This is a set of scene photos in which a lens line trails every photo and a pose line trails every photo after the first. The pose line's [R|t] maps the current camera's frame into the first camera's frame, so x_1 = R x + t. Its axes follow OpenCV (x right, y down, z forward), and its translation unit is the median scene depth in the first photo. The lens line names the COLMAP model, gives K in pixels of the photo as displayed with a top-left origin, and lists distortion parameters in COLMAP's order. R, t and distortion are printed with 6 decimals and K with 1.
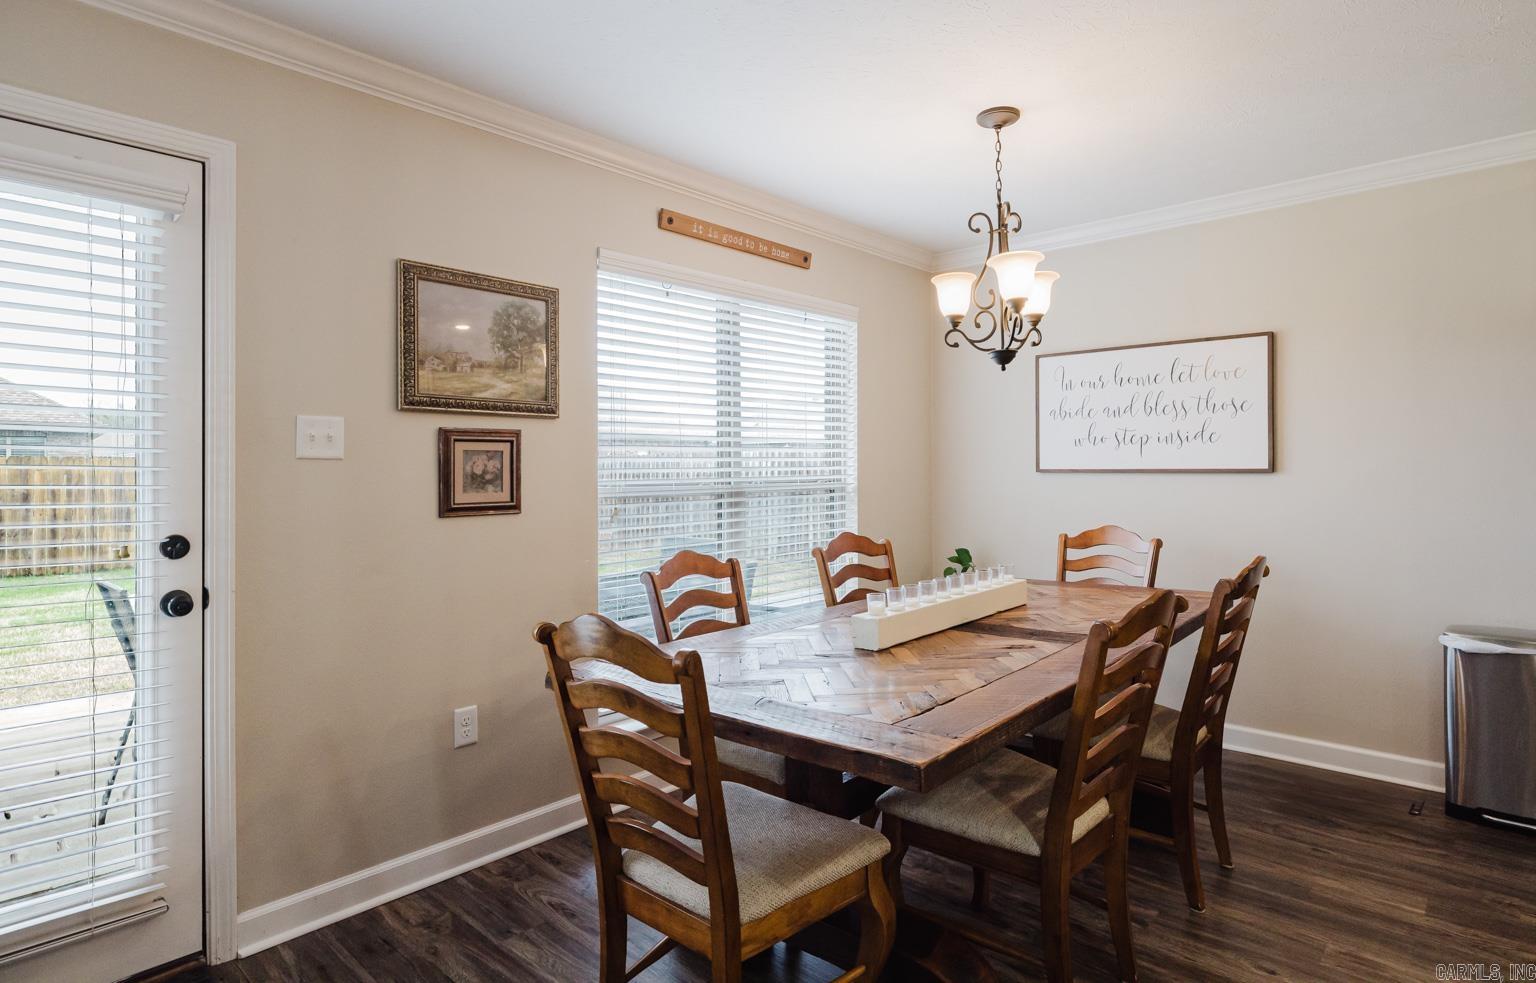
lens RADIAL K [[808.9, 0, 765.1], [0, 808.9, 467.7], [0, 0, 1]] dist [0.000880, -0.002429]
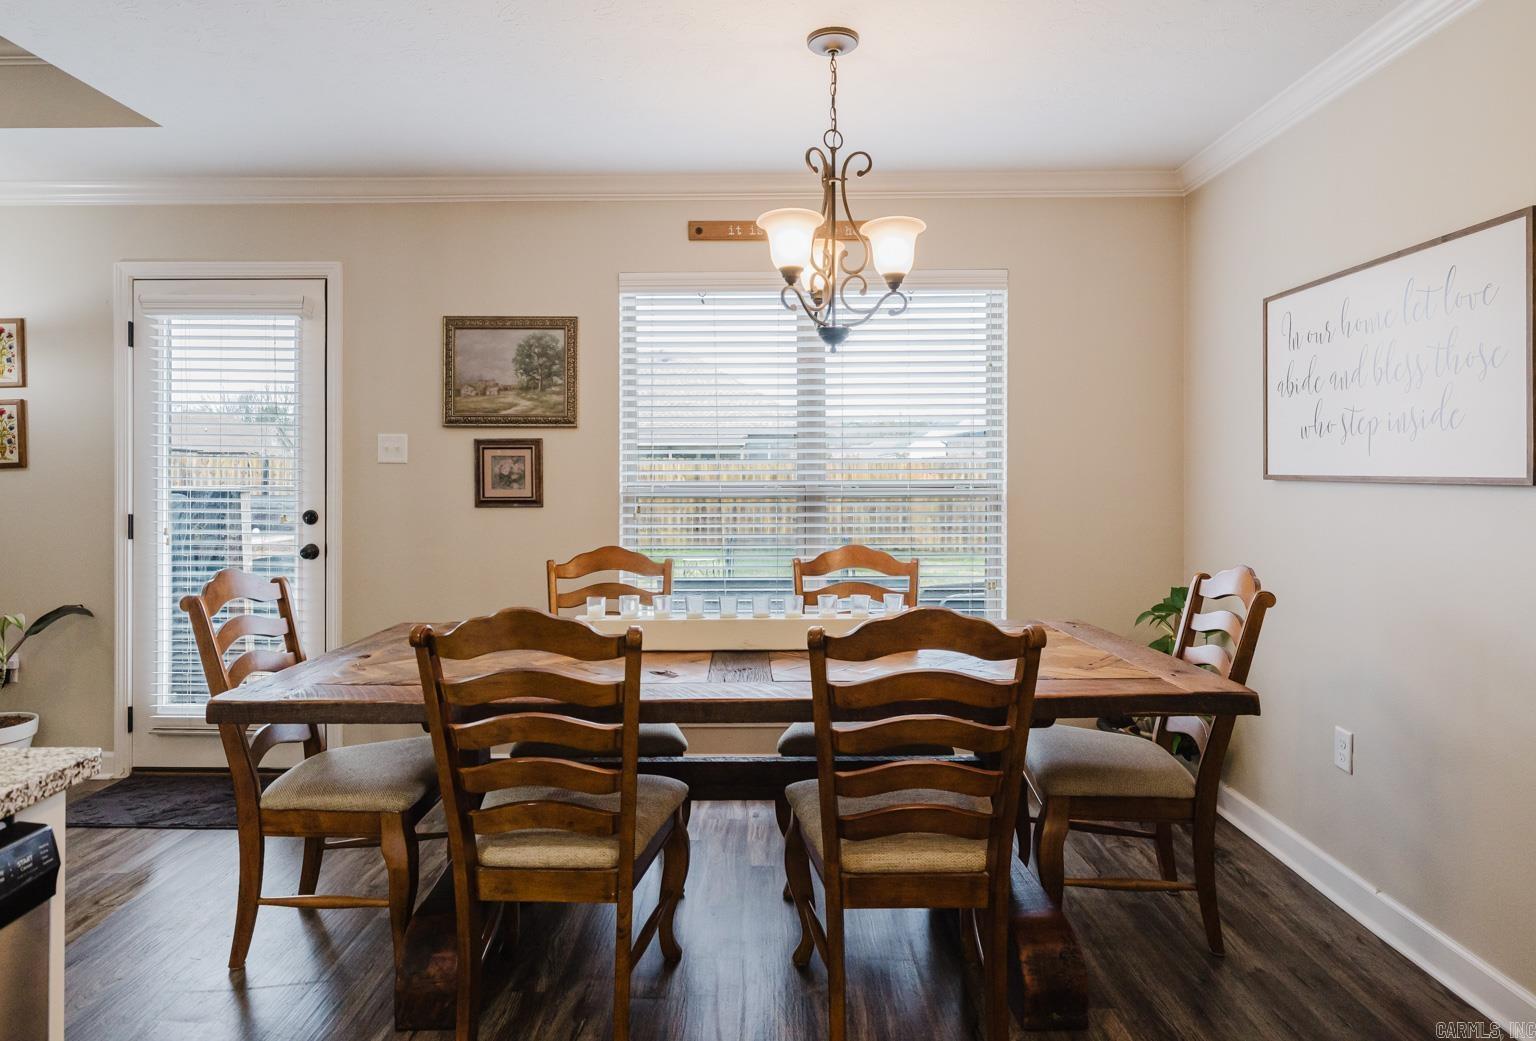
lens RADIAL K [[891.0, 0, 761.1], [0, 891.0, 472.2], [0, 0, 1]] dist [-0.009768, 0.003257]
pose [[0.671109, 0.006916, -0.741326, 0.932015], [-0.002746, 0.999973, 0.006843, -0.006471], [0.741353, -0.002557, 0.671110, 0.355363]]
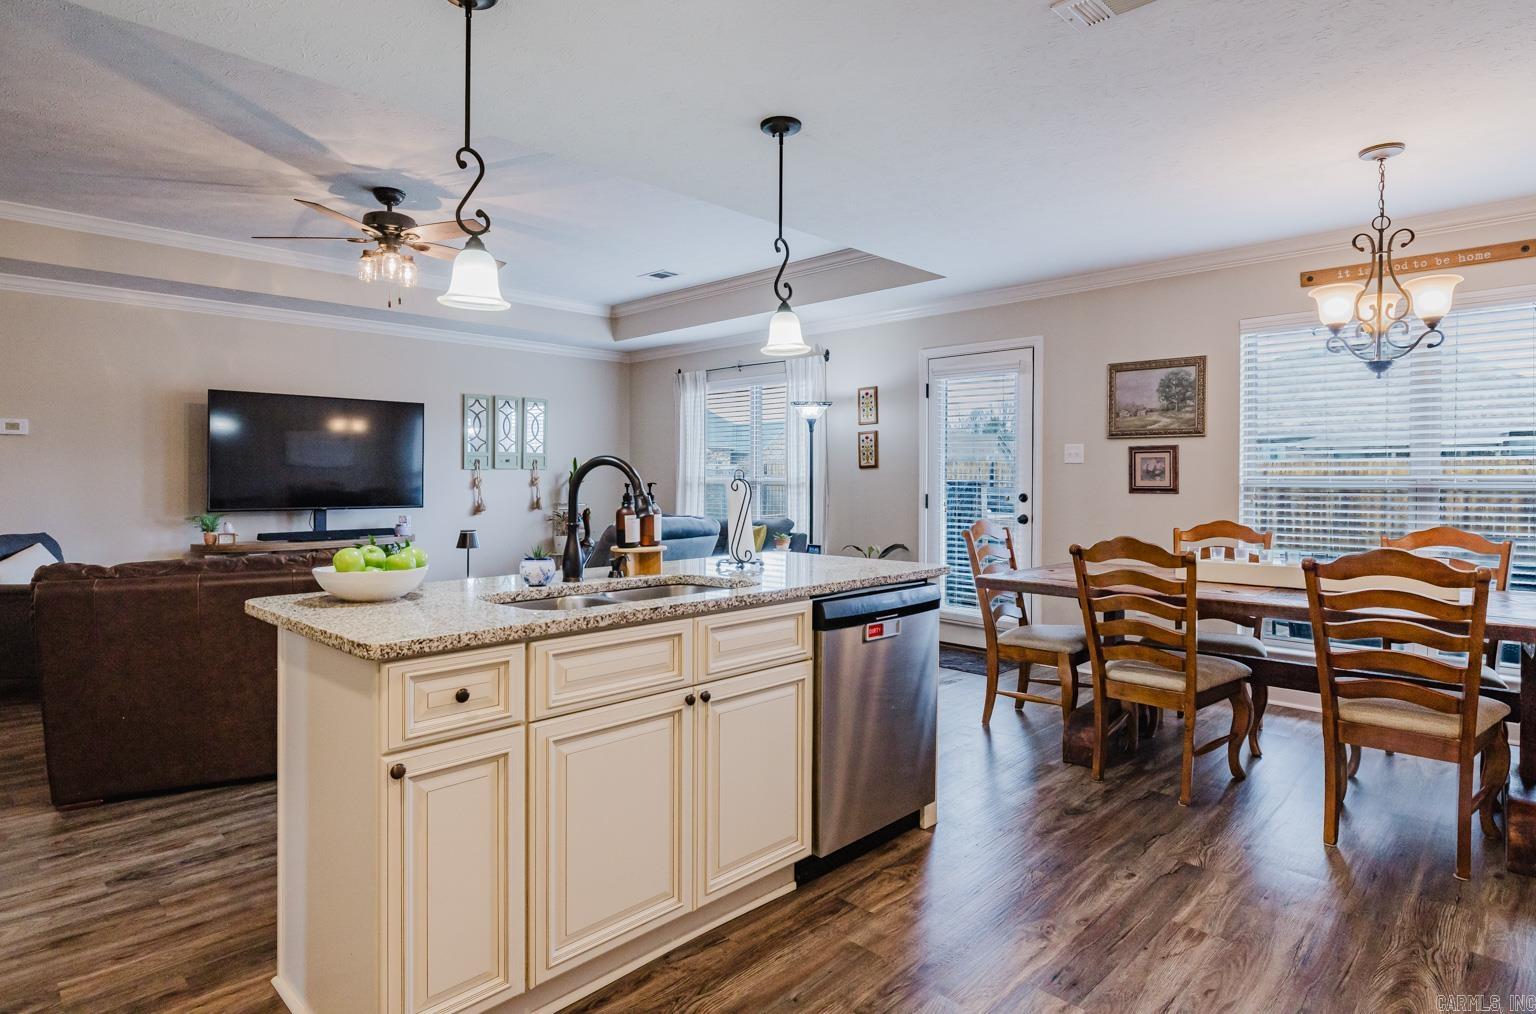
lens RADIAL K [[828.4, 0, 765.8], [0, 828.4, 490.0], [0, 0, 1]] dist [-0.001447, 0.002454]
pose [[-0.035658, 0.024912, -0.999053, 1.512419], [0.003171, 0.999687, 0.024815, 0.002482], [0.999359, -0.002284, -0.035726, 0.198262]]
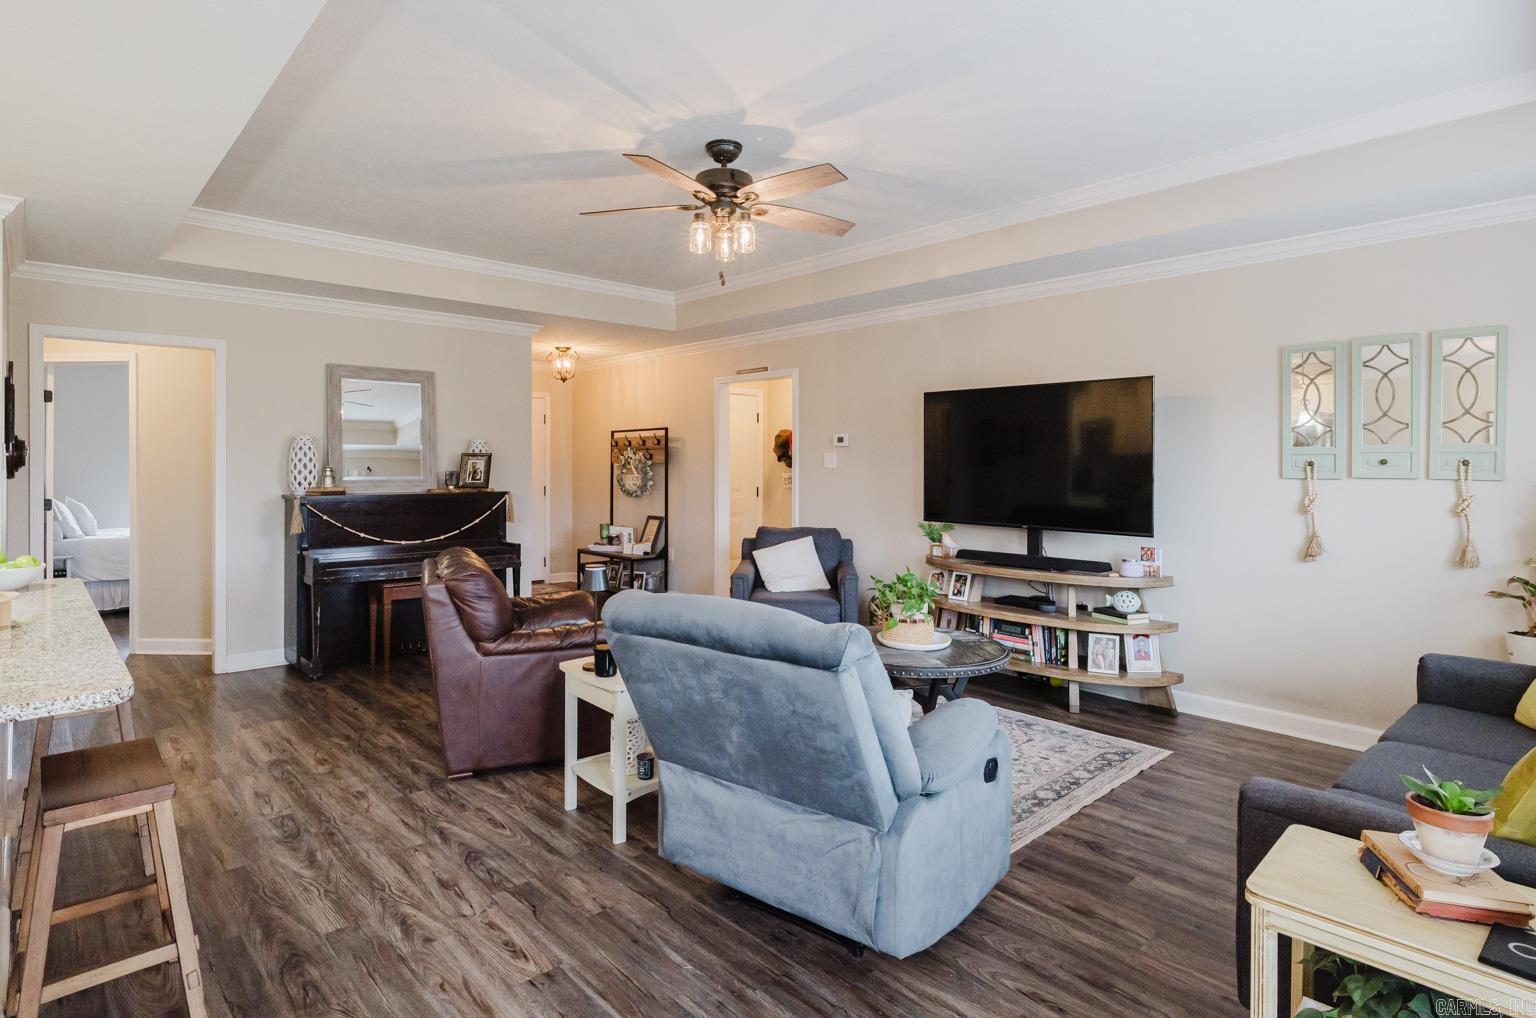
lens RADIAL K [[811.1, 0, 741.9], [0, 811.1, 466.1], [0, 0, 1]] dist [-0.001636, -0.000242]
pose [[-0.994787, 0.004834, 0.101861, -0.308972], [0.004629, 0.999987, -0.002250, -0.025500], [-0.101871, -0.001767, -0.994796, 0.715290]]
